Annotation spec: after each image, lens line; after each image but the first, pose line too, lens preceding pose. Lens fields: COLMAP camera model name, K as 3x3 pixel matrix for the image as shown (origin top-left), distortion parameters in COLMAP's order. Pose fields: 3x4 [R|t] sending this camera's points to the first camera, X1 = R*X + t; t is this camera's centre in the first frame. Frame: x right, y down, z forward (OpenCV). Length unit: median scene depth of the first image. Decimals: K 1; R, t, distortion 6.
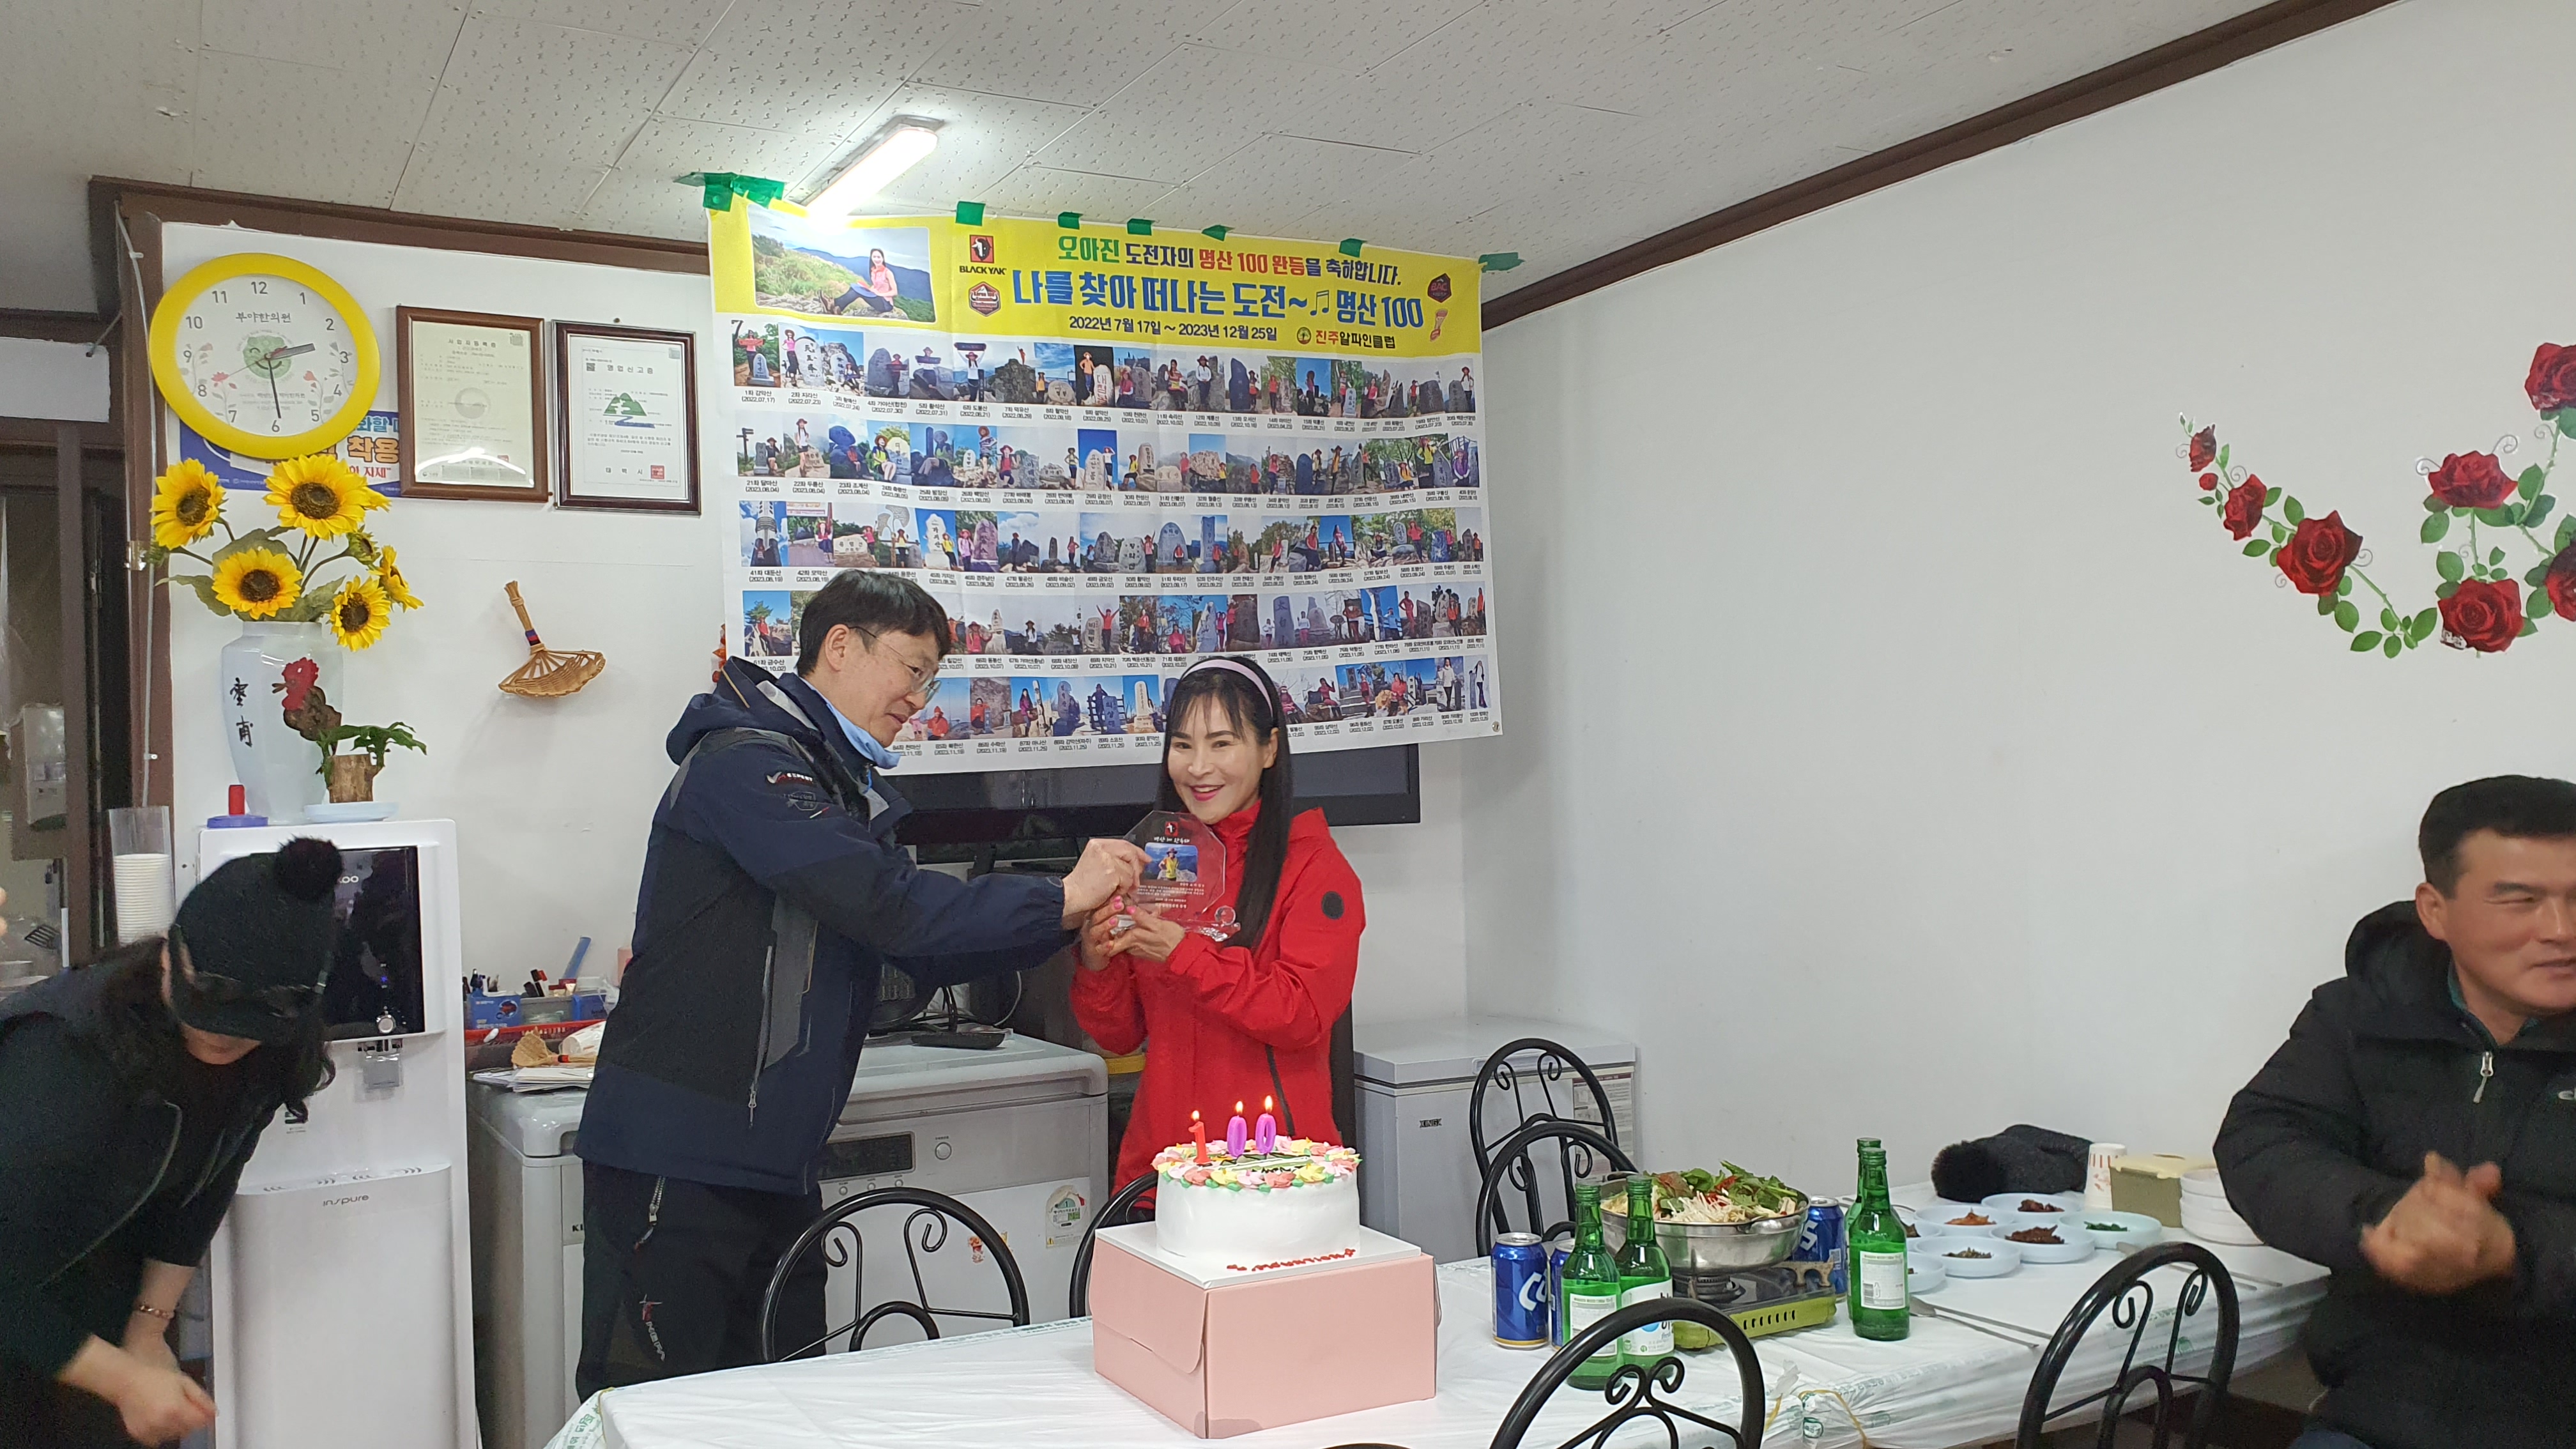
lens RADIAL K [[2021.5, 0, 1269.1], [0, 2021.5, 716.4], [0, 0, 1]] dist [0.037708, -0.033548]
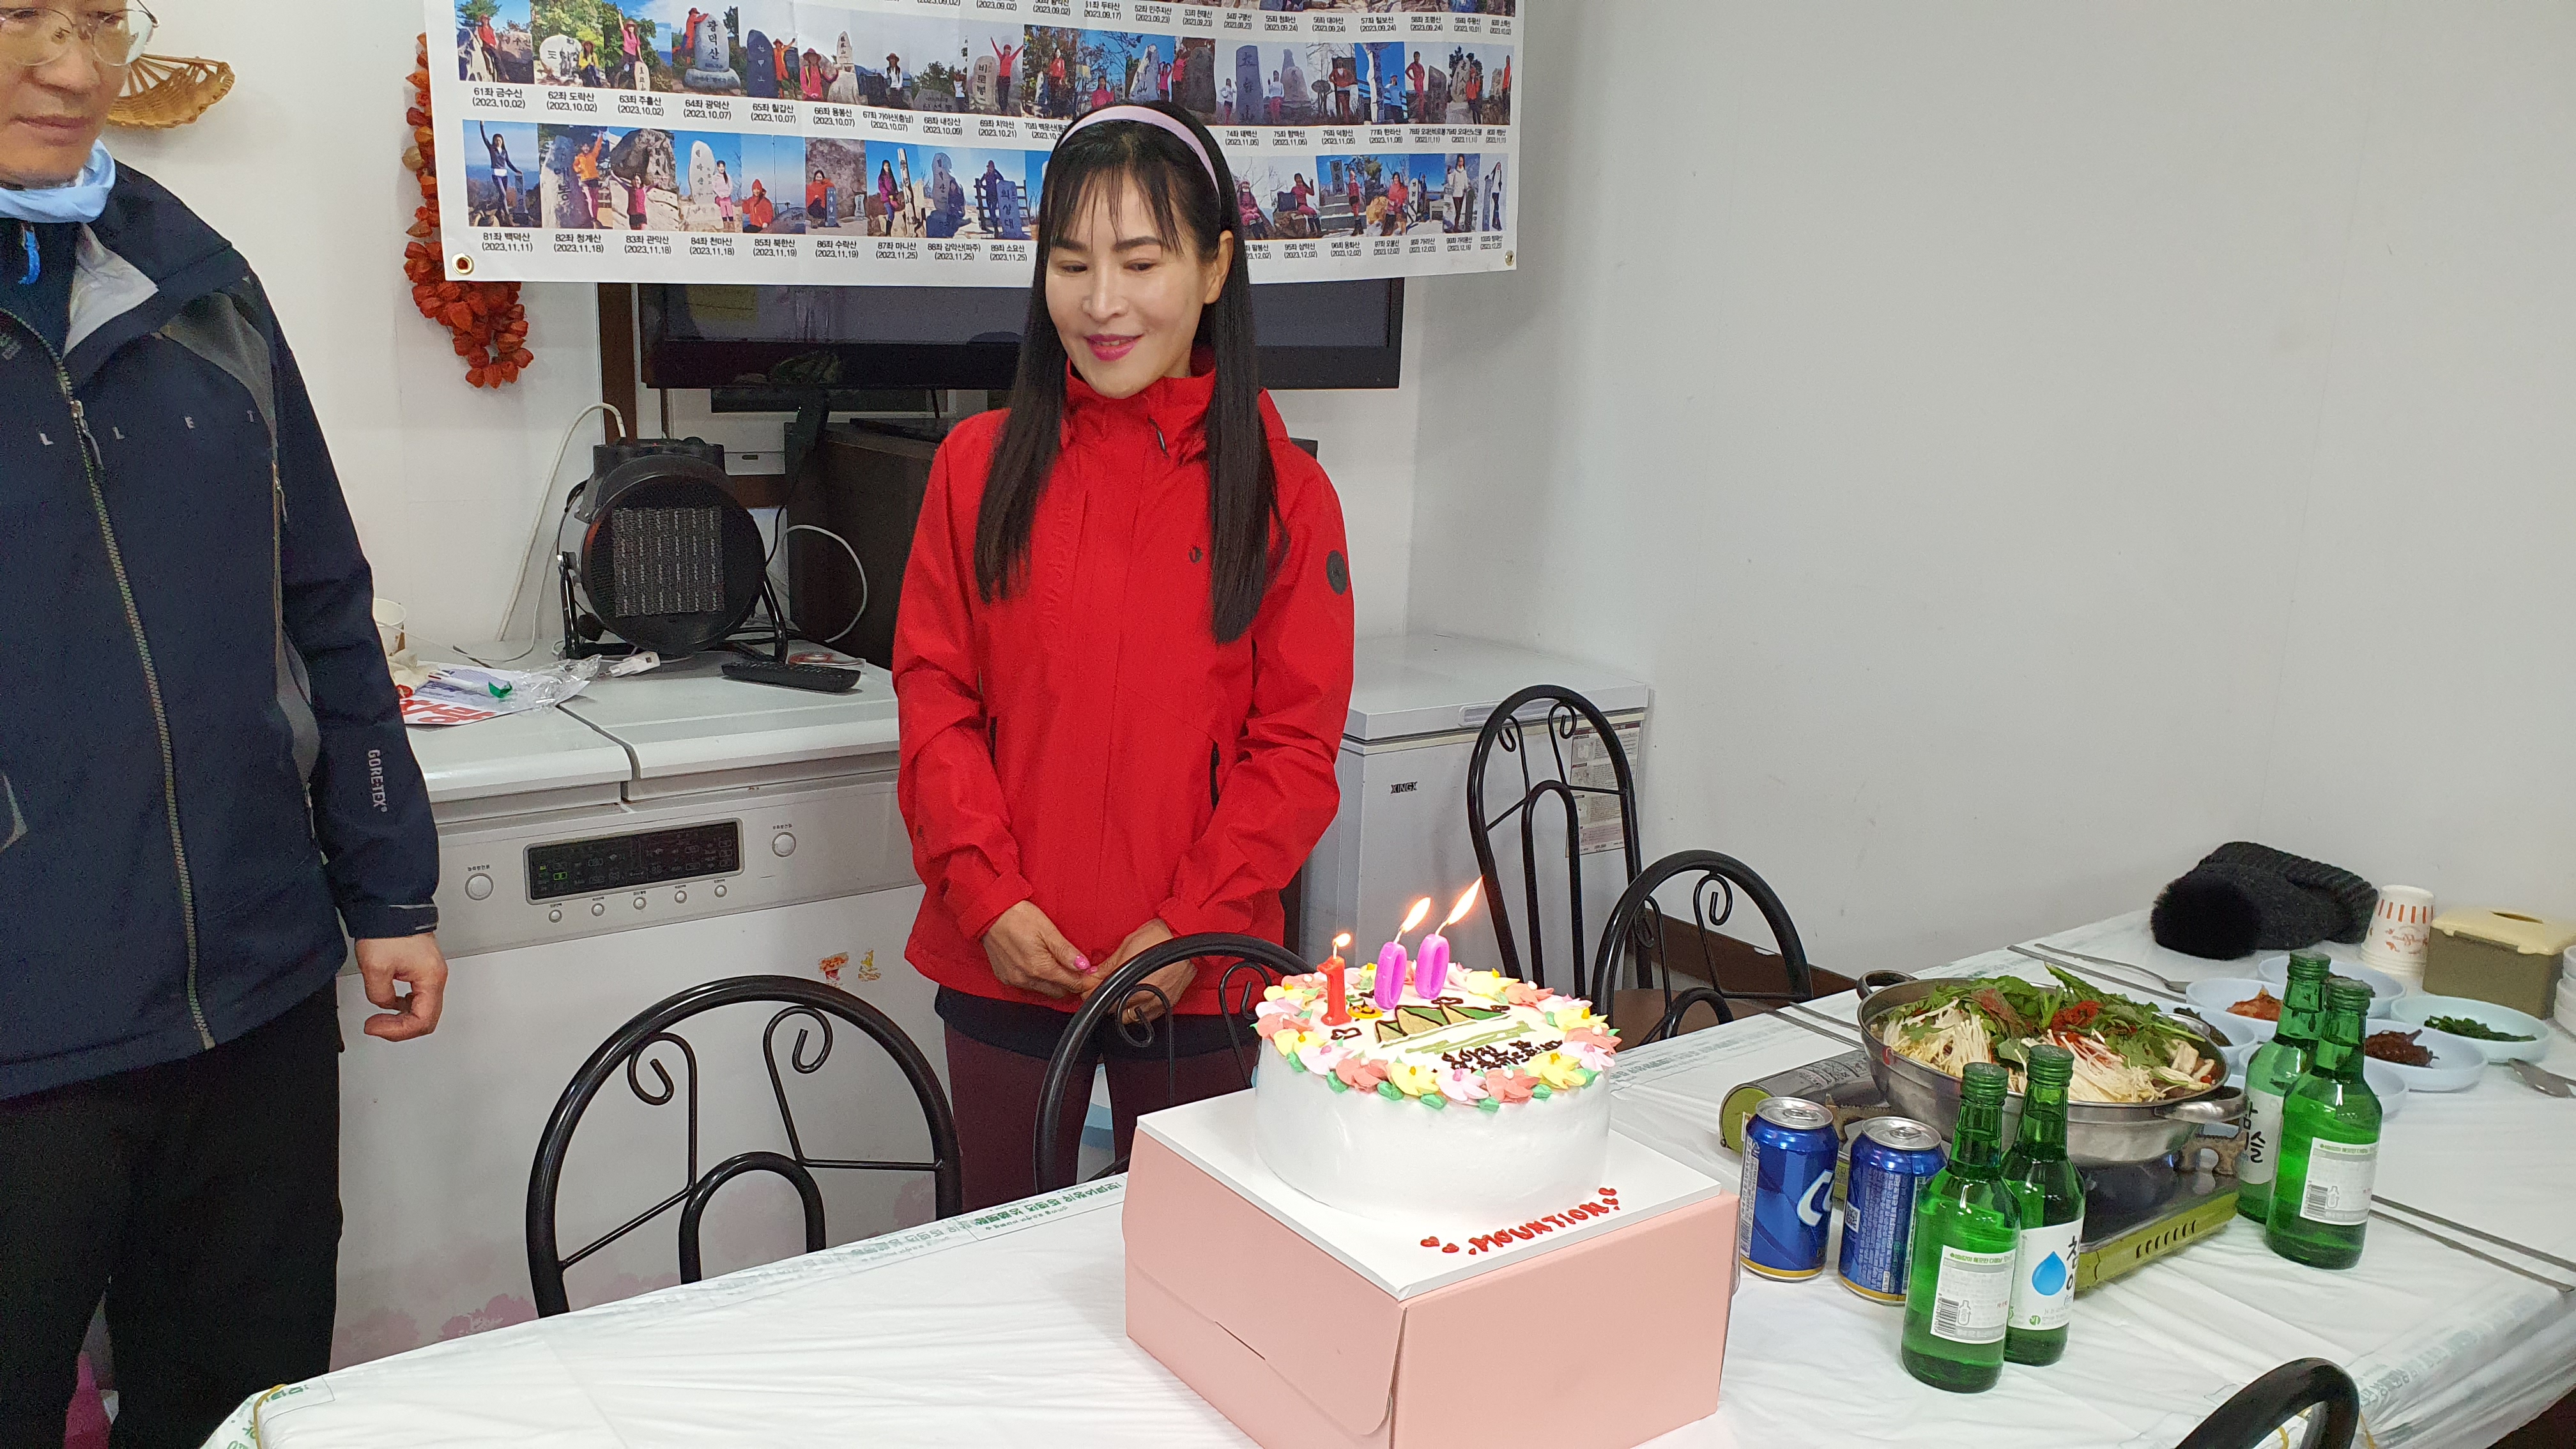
lens RADIAL K [[2021.5, 0, 1231.2], [0, 2021.5, 781.0], [0, 0, 1]] dist [0.037708, -0.033548]
pose [[0.993077, 0.025495, 0.114666, -0.080859], [-0.054403, 0.964984, 0.256606, 0.005969], [-0.104108, -0.261067, 0.959690, 0.295254]]
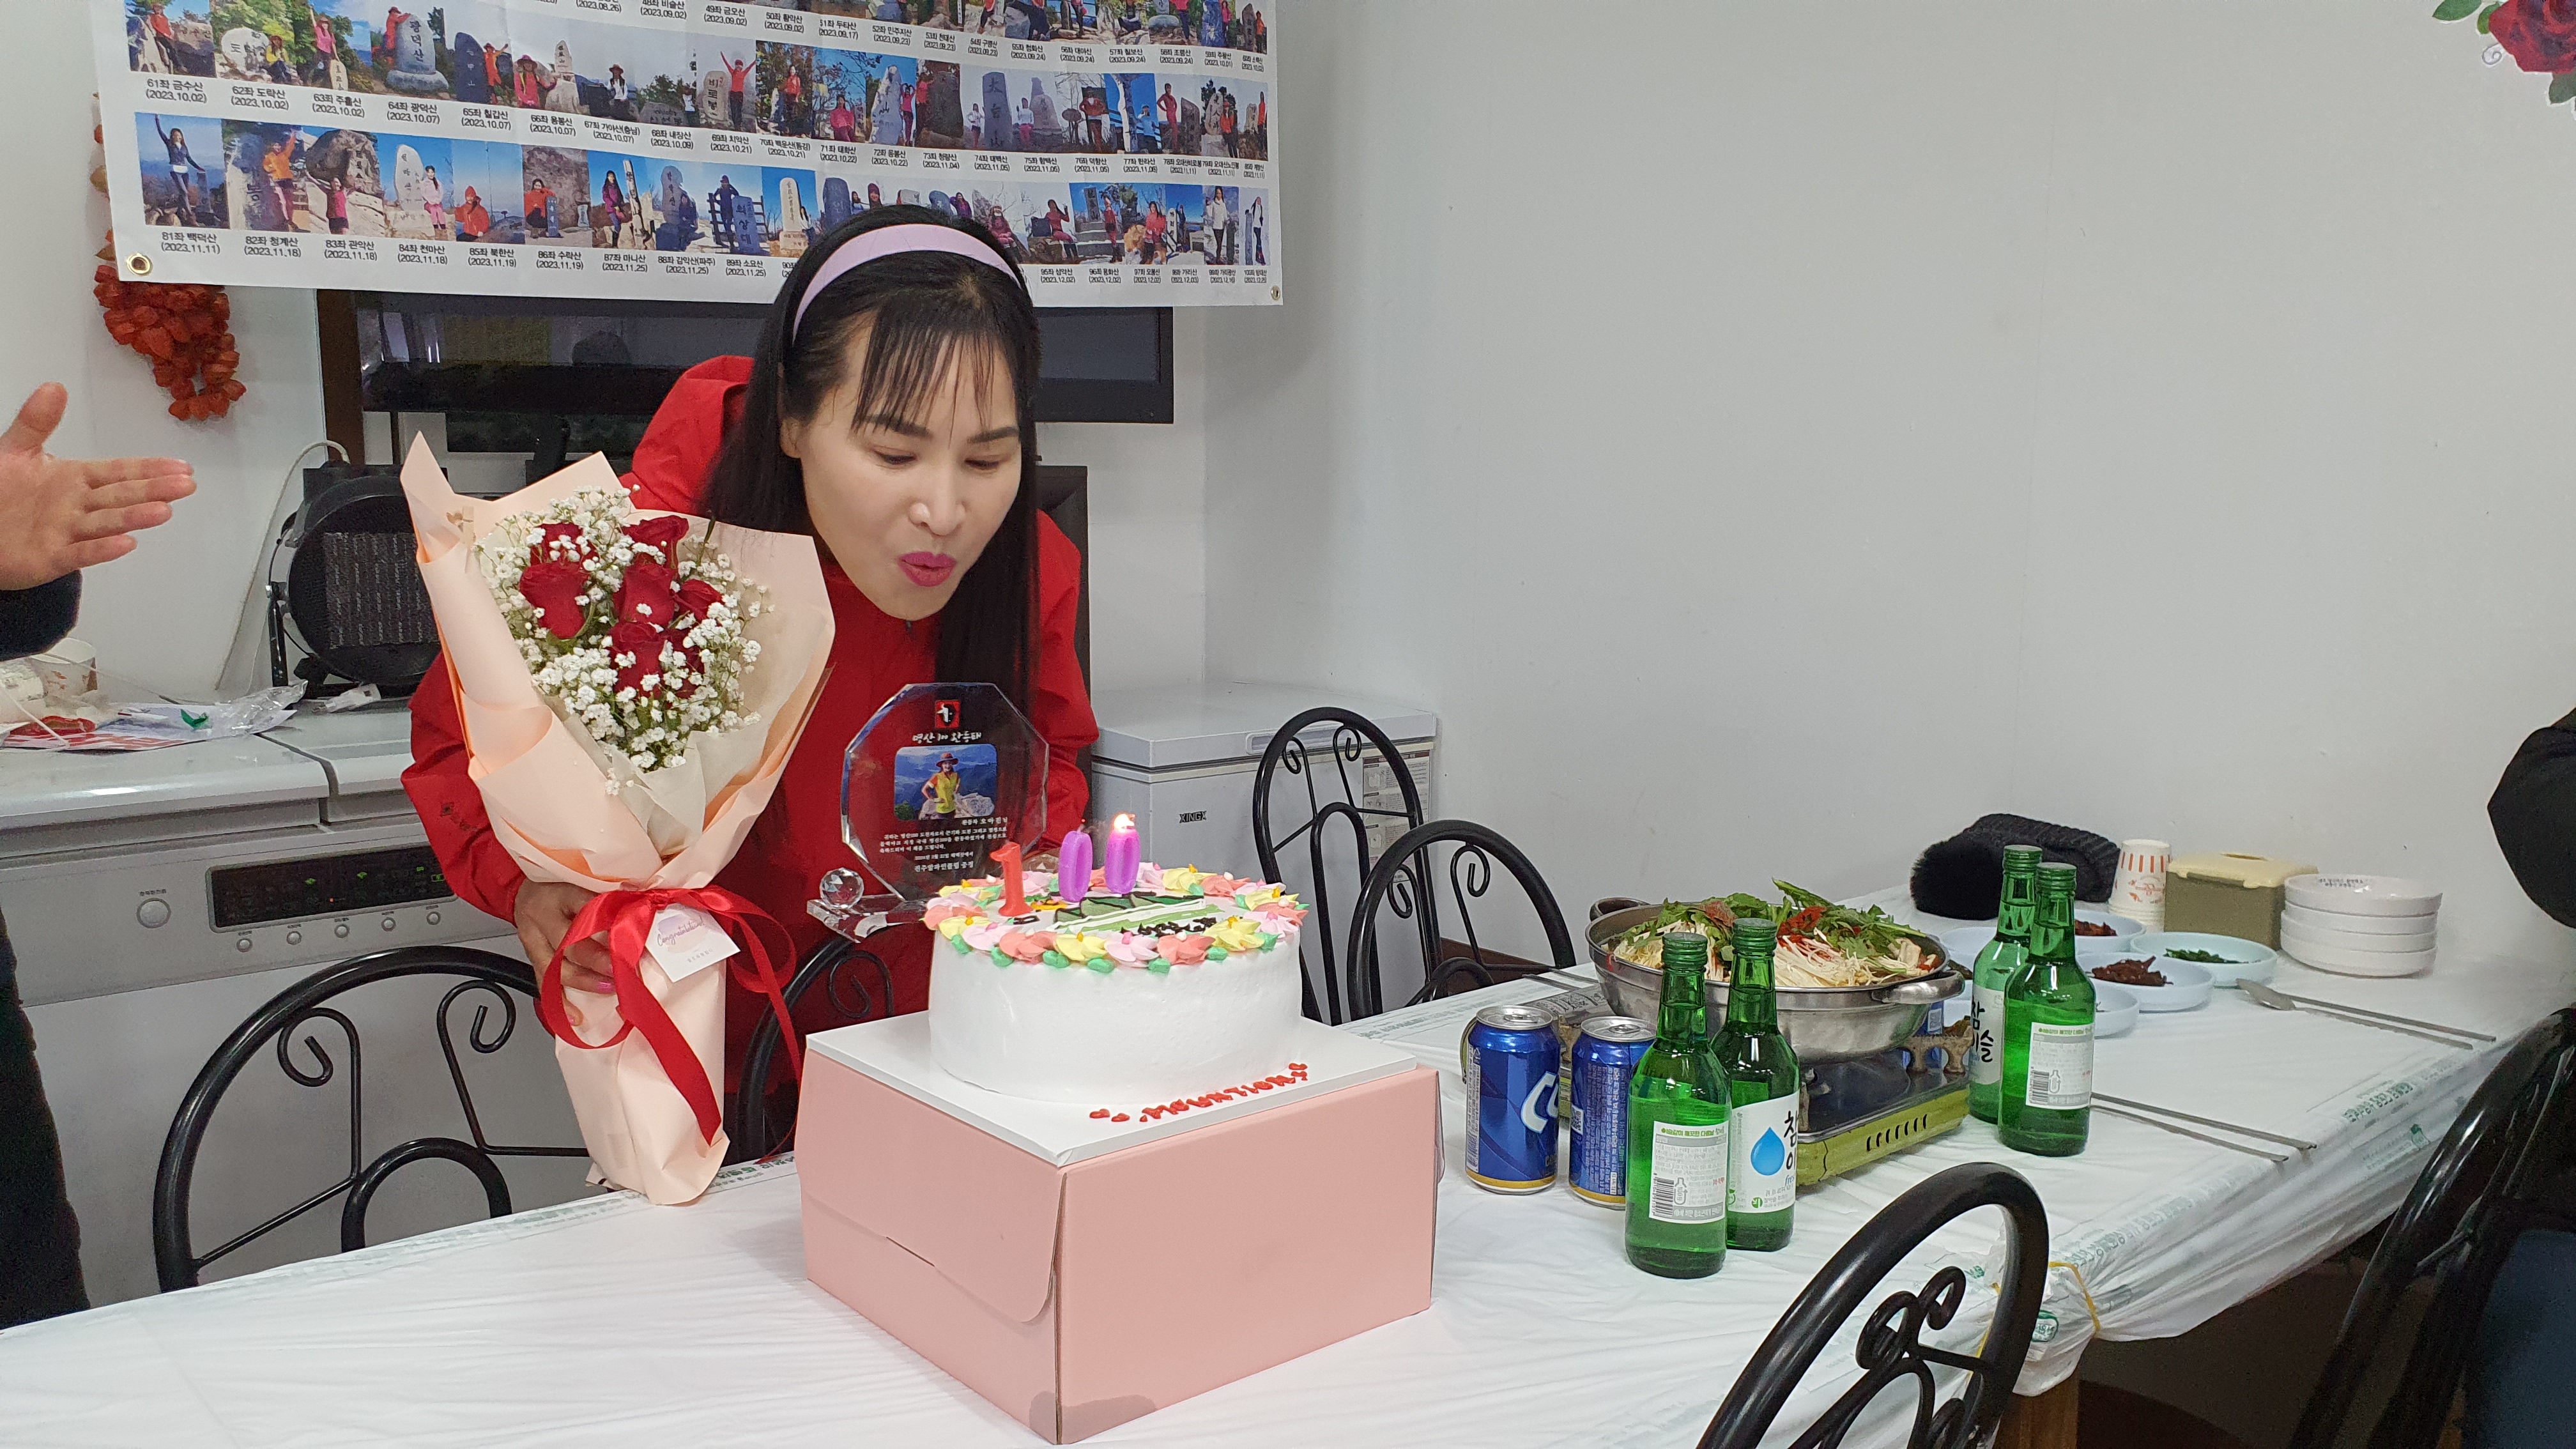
lens RADIAL K [[2021.5, 0, 1285.8], [0, 2021.5, 791.7], [0, 0, 1]] dist [0.037708, -0.033548]
pose [[0.978450, -0.005419, 0.206411, -0.045410], [-0.034370, 0.981436, 0.188686, 0.052499], [-0.203601, -0.191715, 0.960100, 0.294590]]
